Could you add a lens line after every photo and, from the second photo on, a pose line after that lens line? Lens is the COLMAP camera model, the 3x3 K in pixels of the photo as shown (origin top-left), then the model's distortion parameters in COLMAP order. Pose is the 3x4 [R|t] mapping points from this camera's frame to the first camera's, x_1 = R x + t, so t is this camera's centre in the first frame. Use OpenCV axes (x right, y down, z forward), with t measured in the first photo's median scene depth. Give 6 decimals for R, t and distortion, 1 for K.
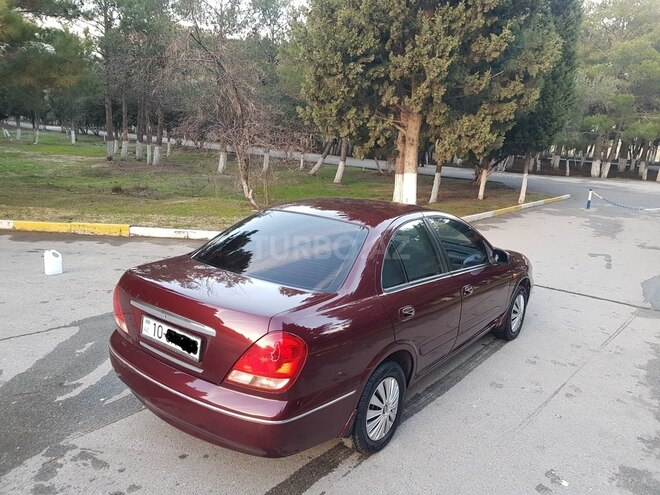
lens RADIAL K [[509.0, 0, 334.9], [0, 509.0, 247.0], [0, 0, 1]] dist [0.047110, -0.069535]
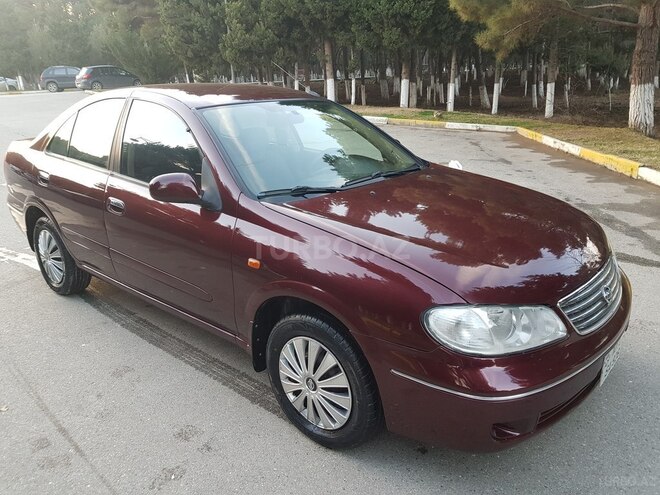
lens RADIAL K [[509.0, 0, 332.0], [0, 509.0, 238.0], [0, 0, 1]] dist [0.047110, -0.069535]
pose [[-0.063852, 0.242880, -0.967953, 0.412089], [-0.185145, 0.950211, 0.250641, -0.045950], [0.980635, 0.195216, -0.015704, 0.578266]]
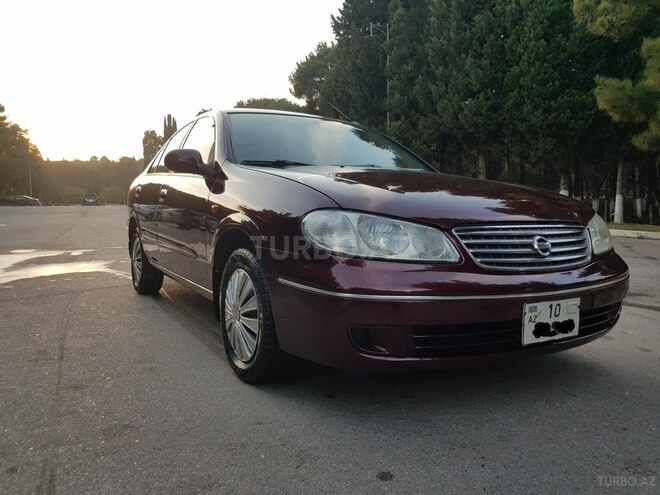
lens RADIAL K [[509.0, 0, 324.2], [0, 509.0, 245.9], [0, 0, 1]] dist [0.047110, -0.069535]
pose [[-0.397684, 0.010503, -0.917463, 0.413016], [-0.214437, 0.971178, 0.104068, 0.009534], [0.892112, 0.238124, -0.383969, 0.700152]]
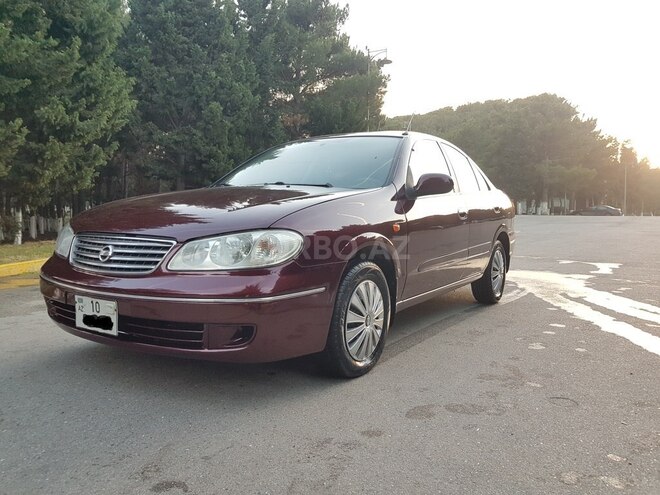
lens RADIAL K [[509.0, 0, 325.9], [0, 509.0, 242.2], [0, 0, 1]] dist [0.047110, -0.069535]
pose [[-0.994570, -0.067196, -0.079463, 0.104594], [-0.085720, 0.961946, 0.259444, -0.066211], [0.059005, 0.264847, -0.962483, 0.942112]]
